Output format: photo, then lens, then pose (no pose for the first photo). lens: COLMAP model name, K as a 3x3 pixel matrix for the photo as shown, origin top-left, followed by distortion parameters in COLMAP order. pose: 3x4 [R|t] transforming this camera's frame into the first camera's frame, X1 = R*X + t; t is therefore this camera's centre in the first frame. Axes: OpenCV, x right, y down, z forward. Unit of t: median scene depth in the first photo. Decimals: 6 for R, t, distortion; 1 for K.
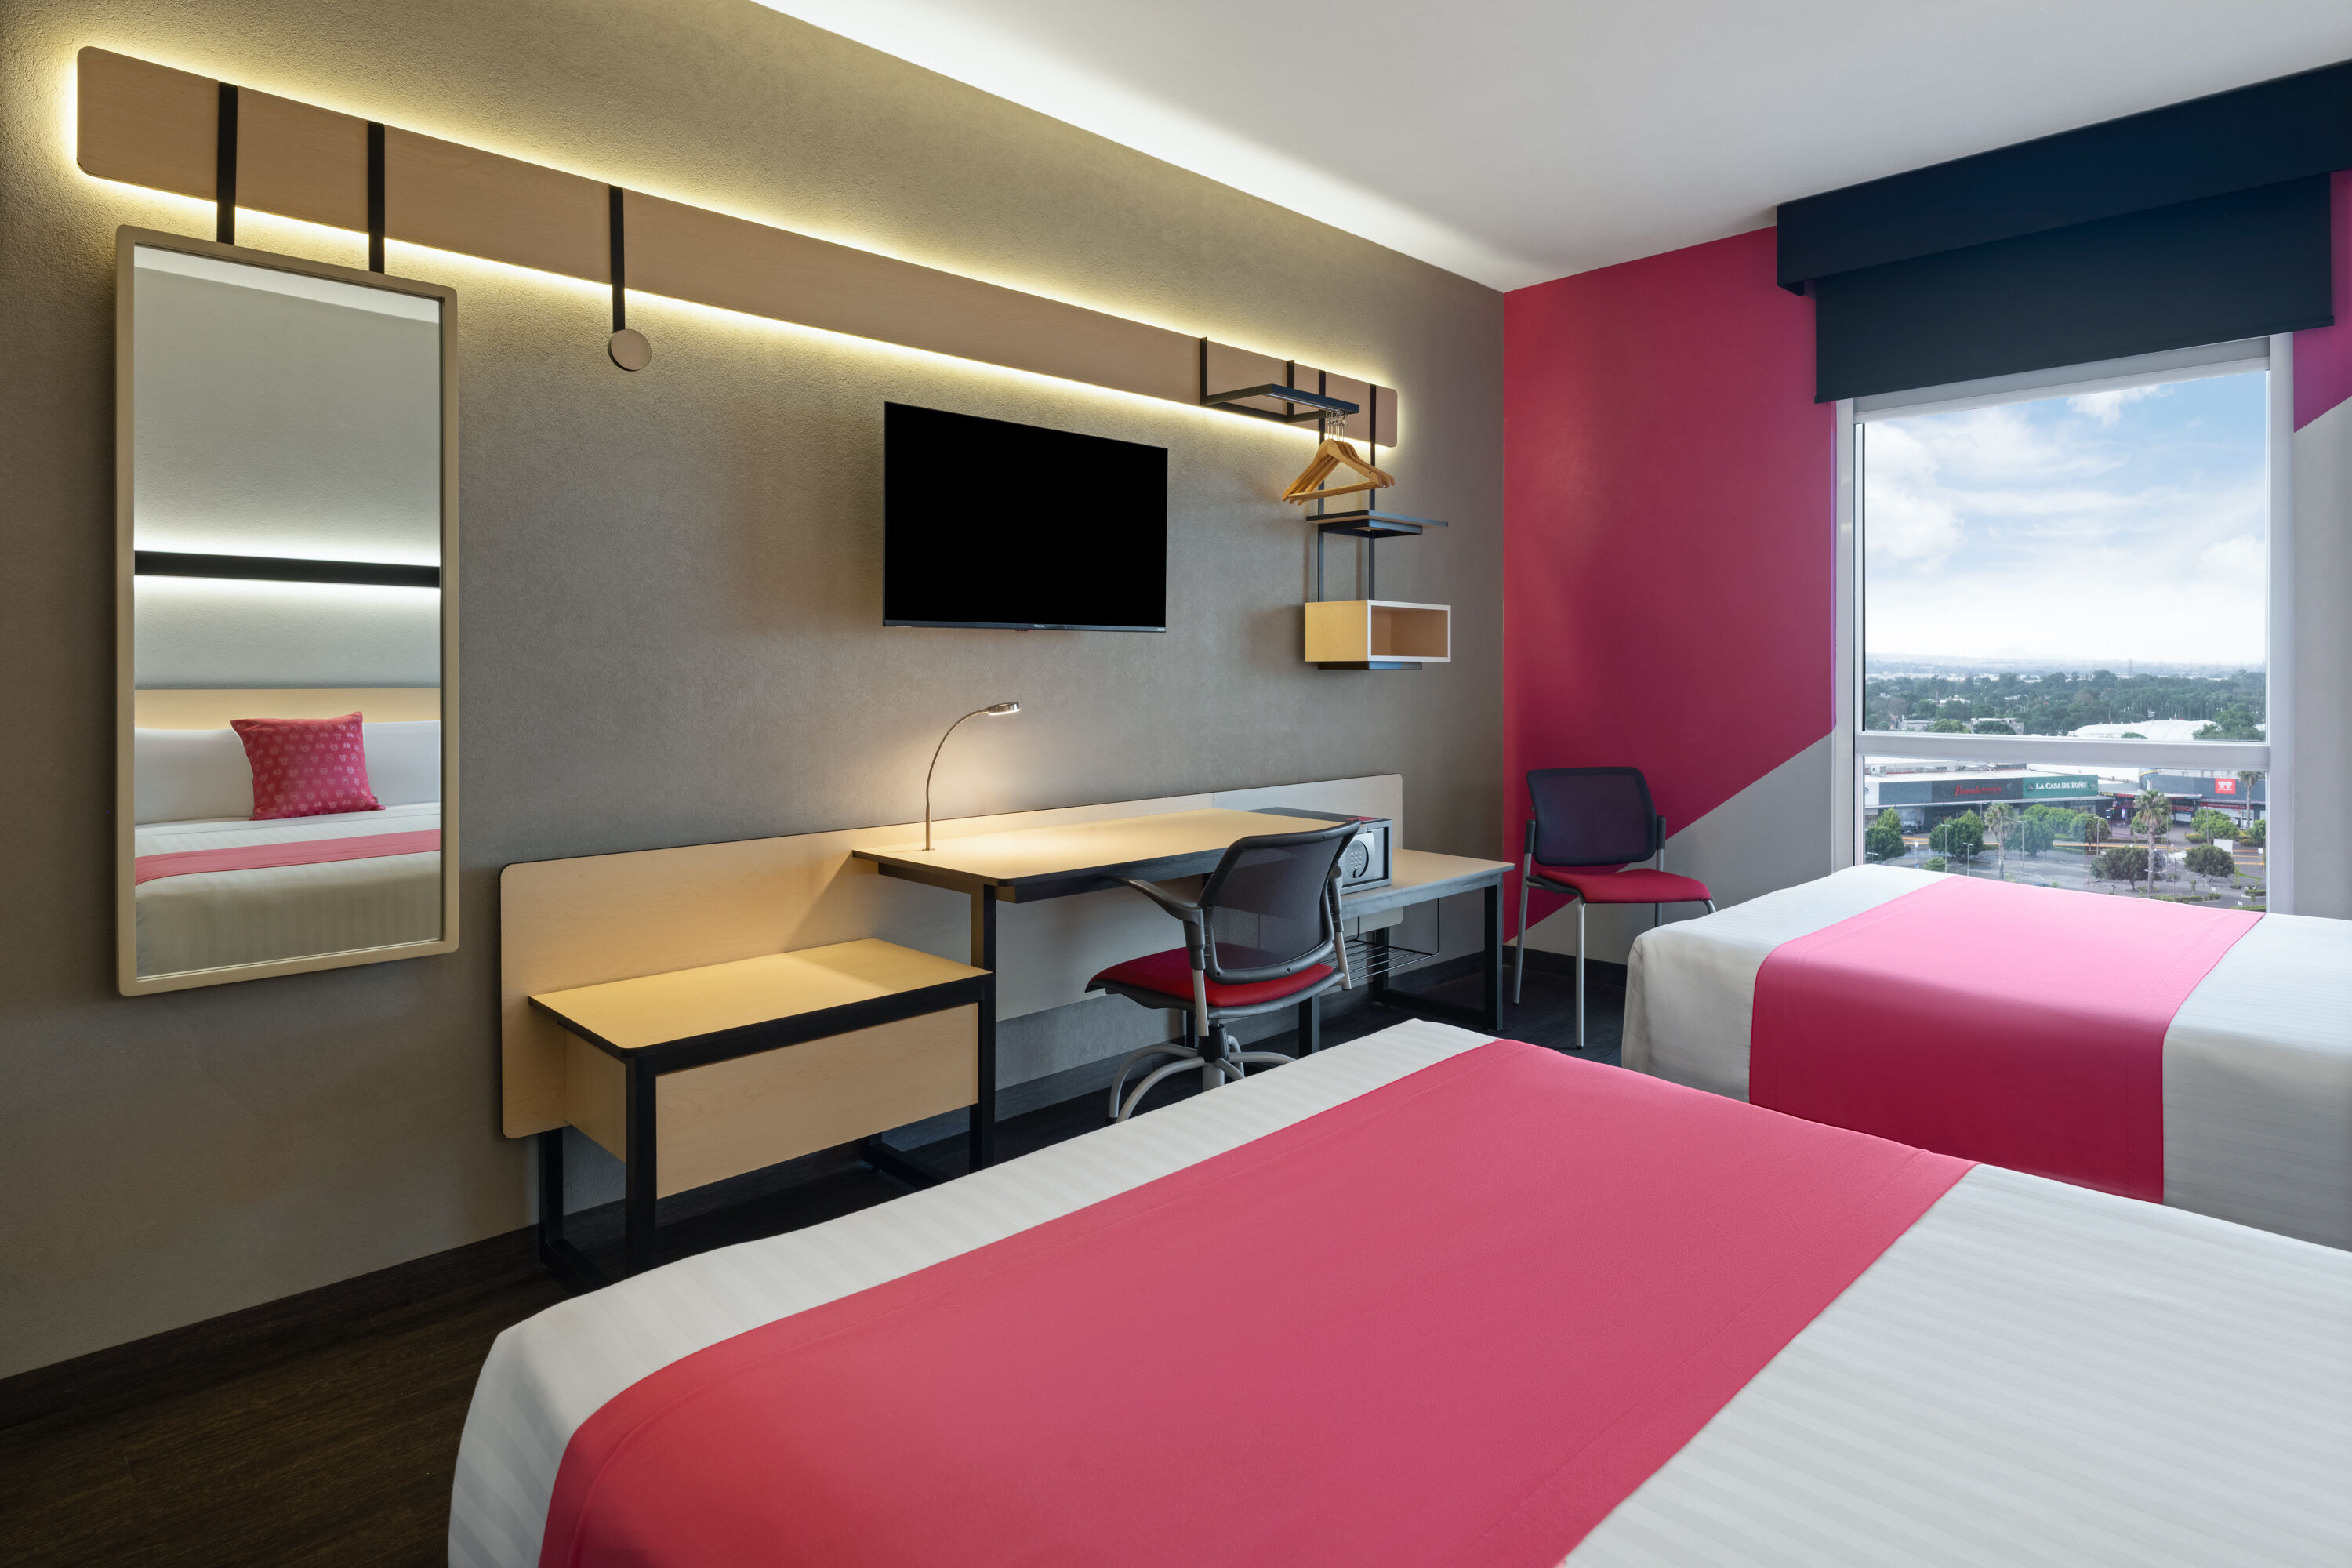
lens RADIAL K [[1270.7, 0, 1188.1], [0, 1270.7, 658.7], [0, 0, 1]] dist [0.002137, 0.000766]
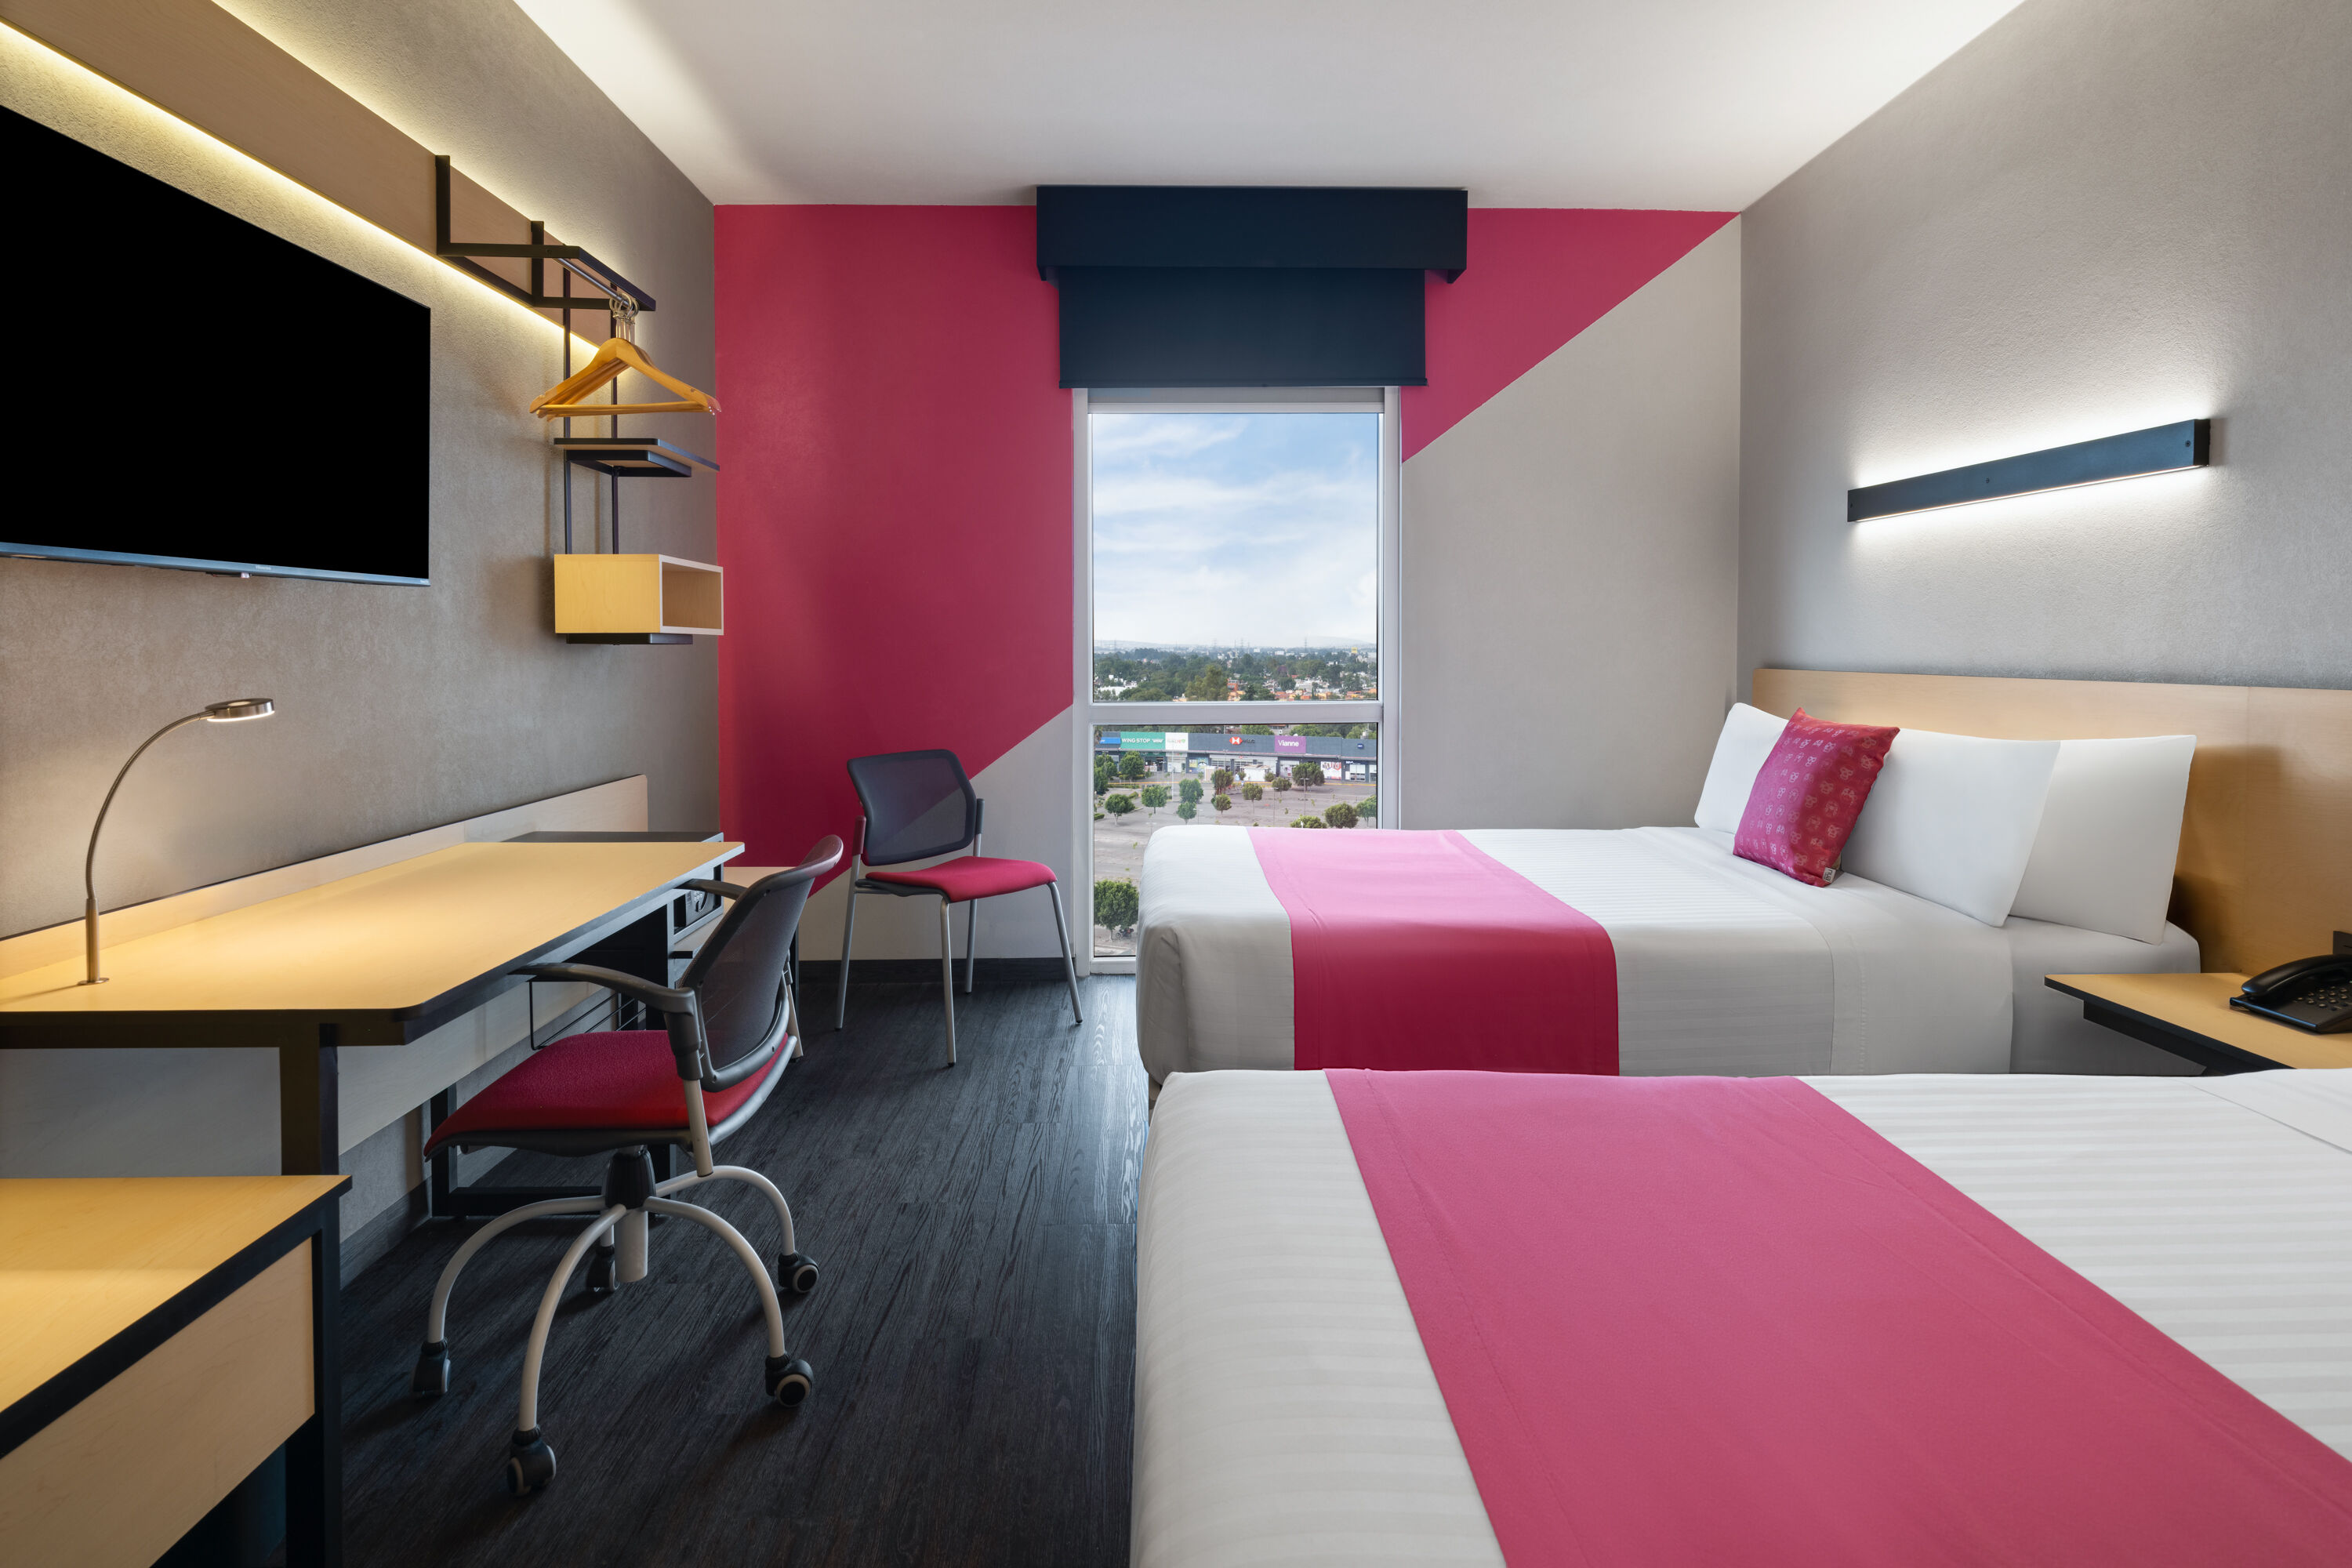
lens RADIAL K [[1270.7, 0, 1188.1], [0, 1270.7, 658.7], [0, 0, 1]] dist [0.002137, 0.000766]
pose [[0.683853, -0.006847, 0.729587, -0.198773], [-0.005489, 0.999879, 0.014529, 0.004428], [-0.729599, -0.013940, 0.683733, 0.220827]]
